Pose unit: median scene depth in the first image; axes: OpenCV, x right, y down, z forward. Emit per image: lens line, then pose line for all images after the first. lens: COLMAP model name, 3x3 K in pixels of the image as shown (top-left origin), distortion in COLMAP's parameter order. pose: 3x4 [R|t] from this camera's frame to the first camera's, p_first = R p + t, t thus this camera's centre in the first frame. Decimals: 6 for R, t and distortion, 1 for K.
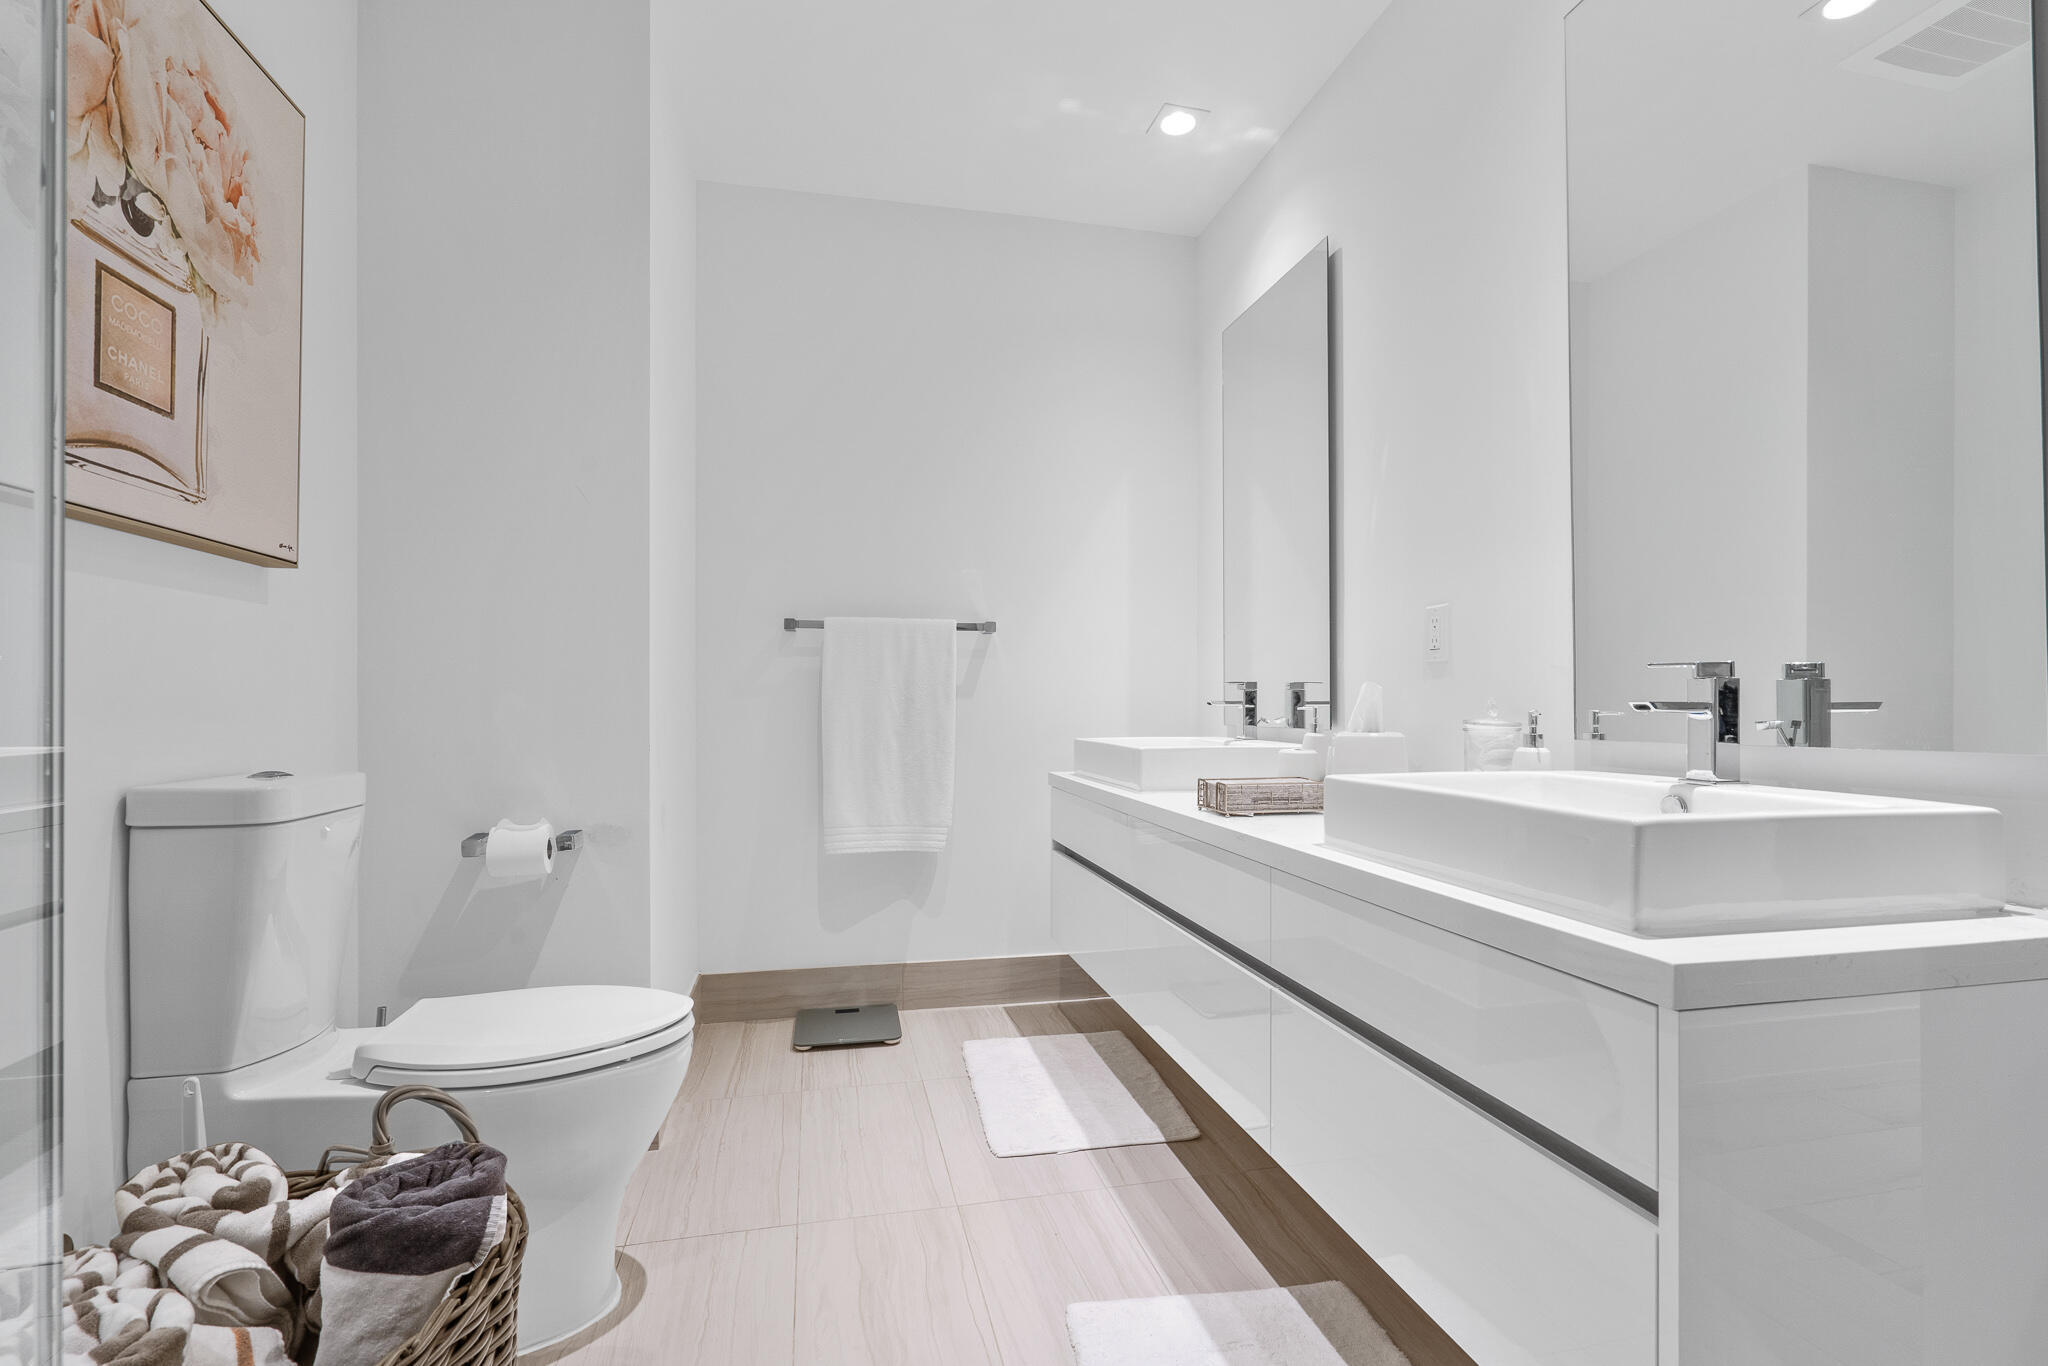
lens RADIAL K [[931.4, 0, 1025.9], [0, 931.4, 693.4], [0, 0, 1]] dist [0.001917, 0.001205]
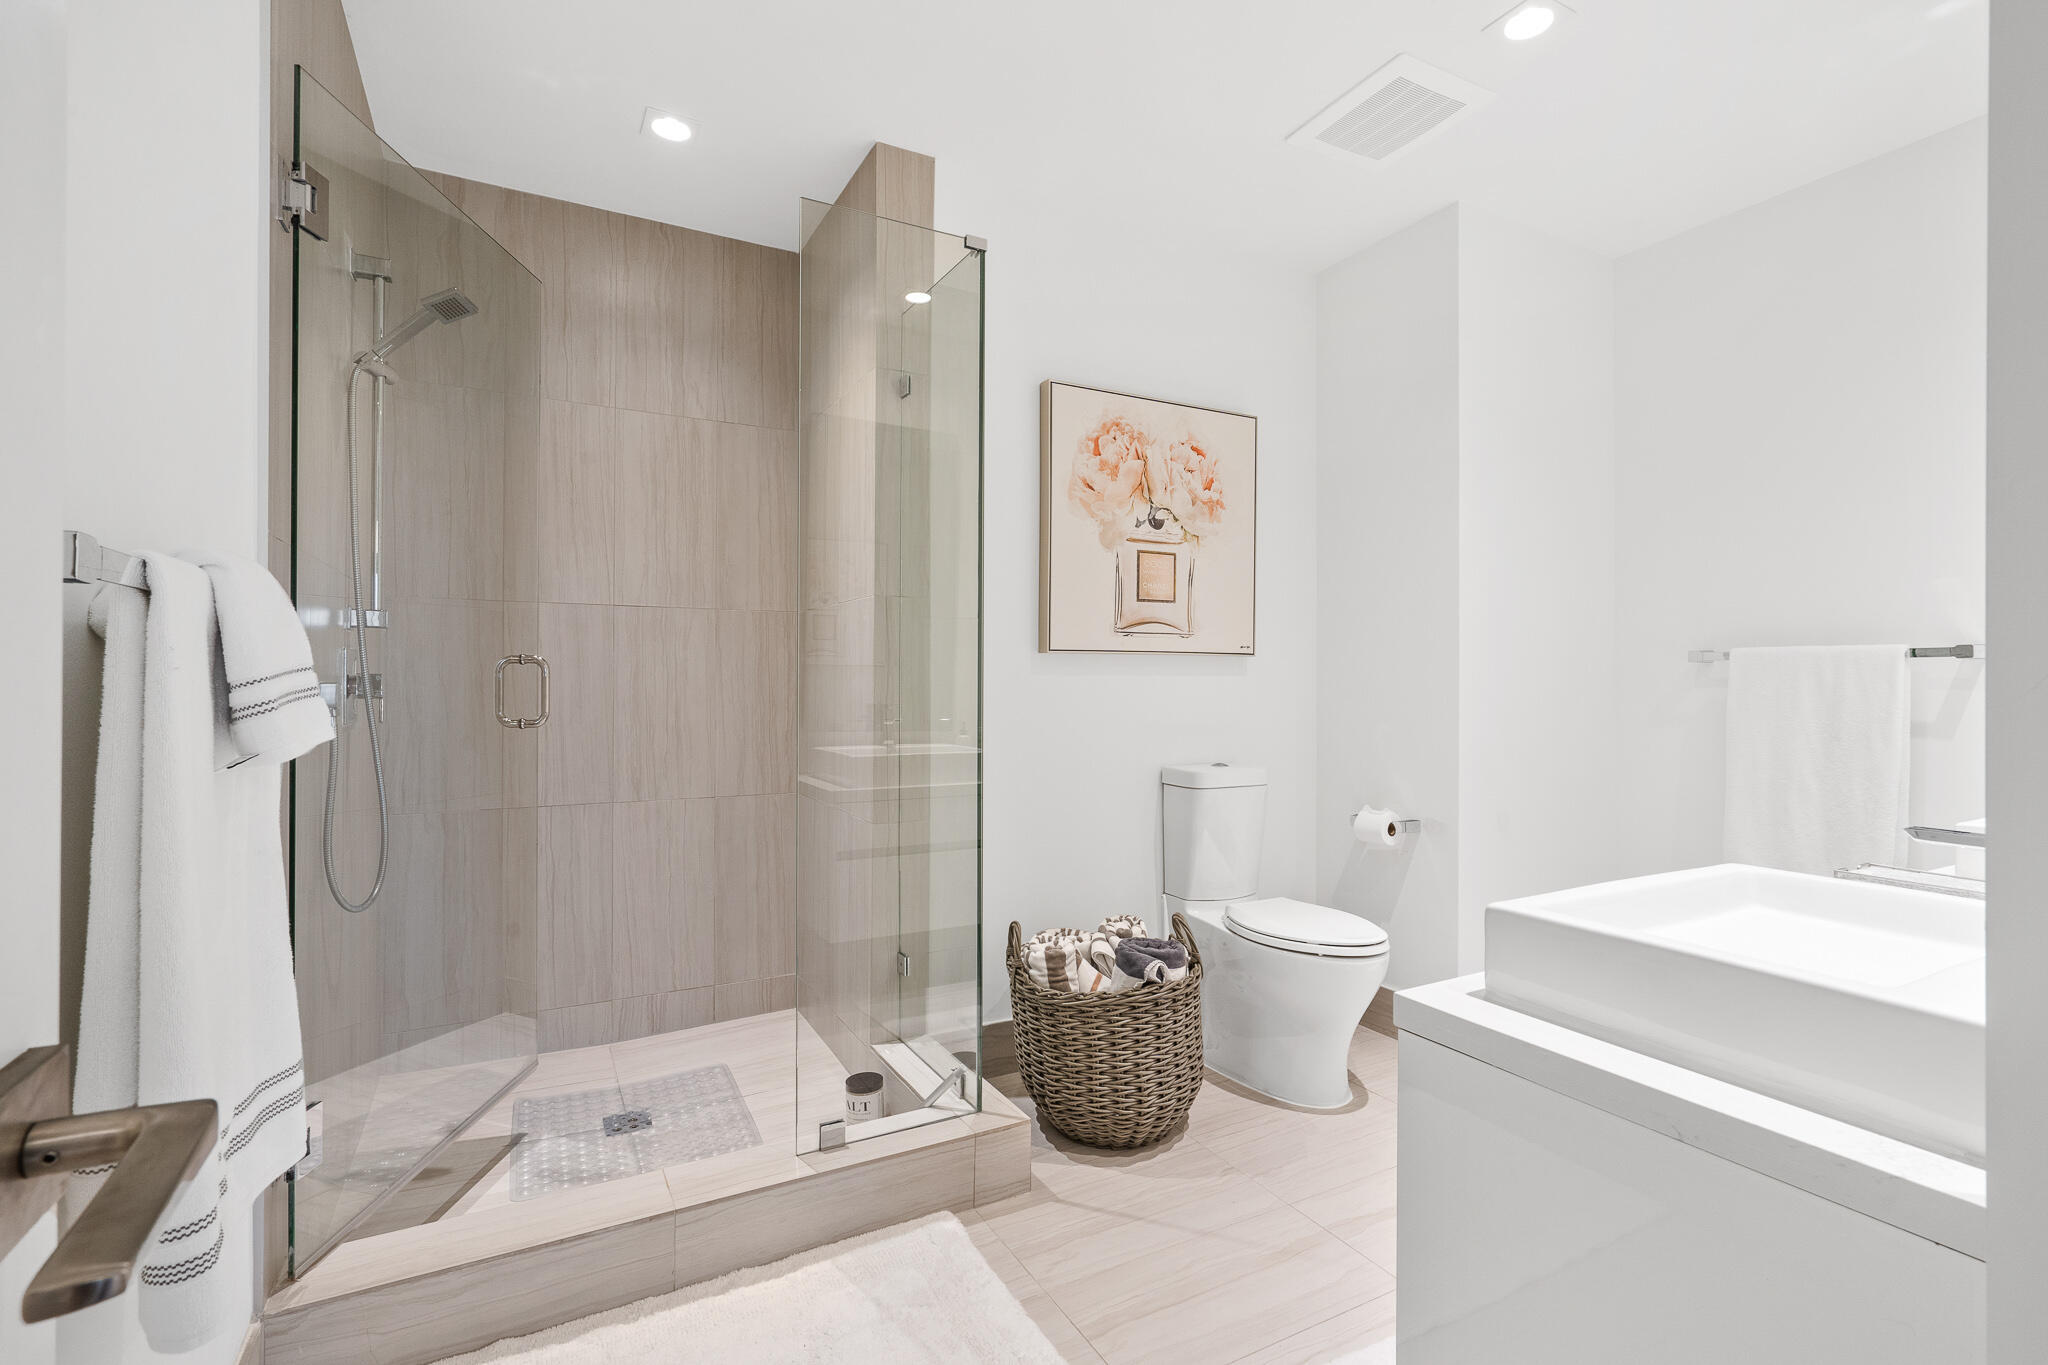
lens RADIAL K [[931.4, 0, 1030.2], [0, 931.4, 680.5], [0, 0, 1]] dist [0.001917, 0.001205]
pose [[0.272283, 0.001703, -0.962216, 1.081808], [0.003435, 0.999990, 0.002742, -0.109463], [0.962211, -0.004052, 0.272275, 0.053753]]
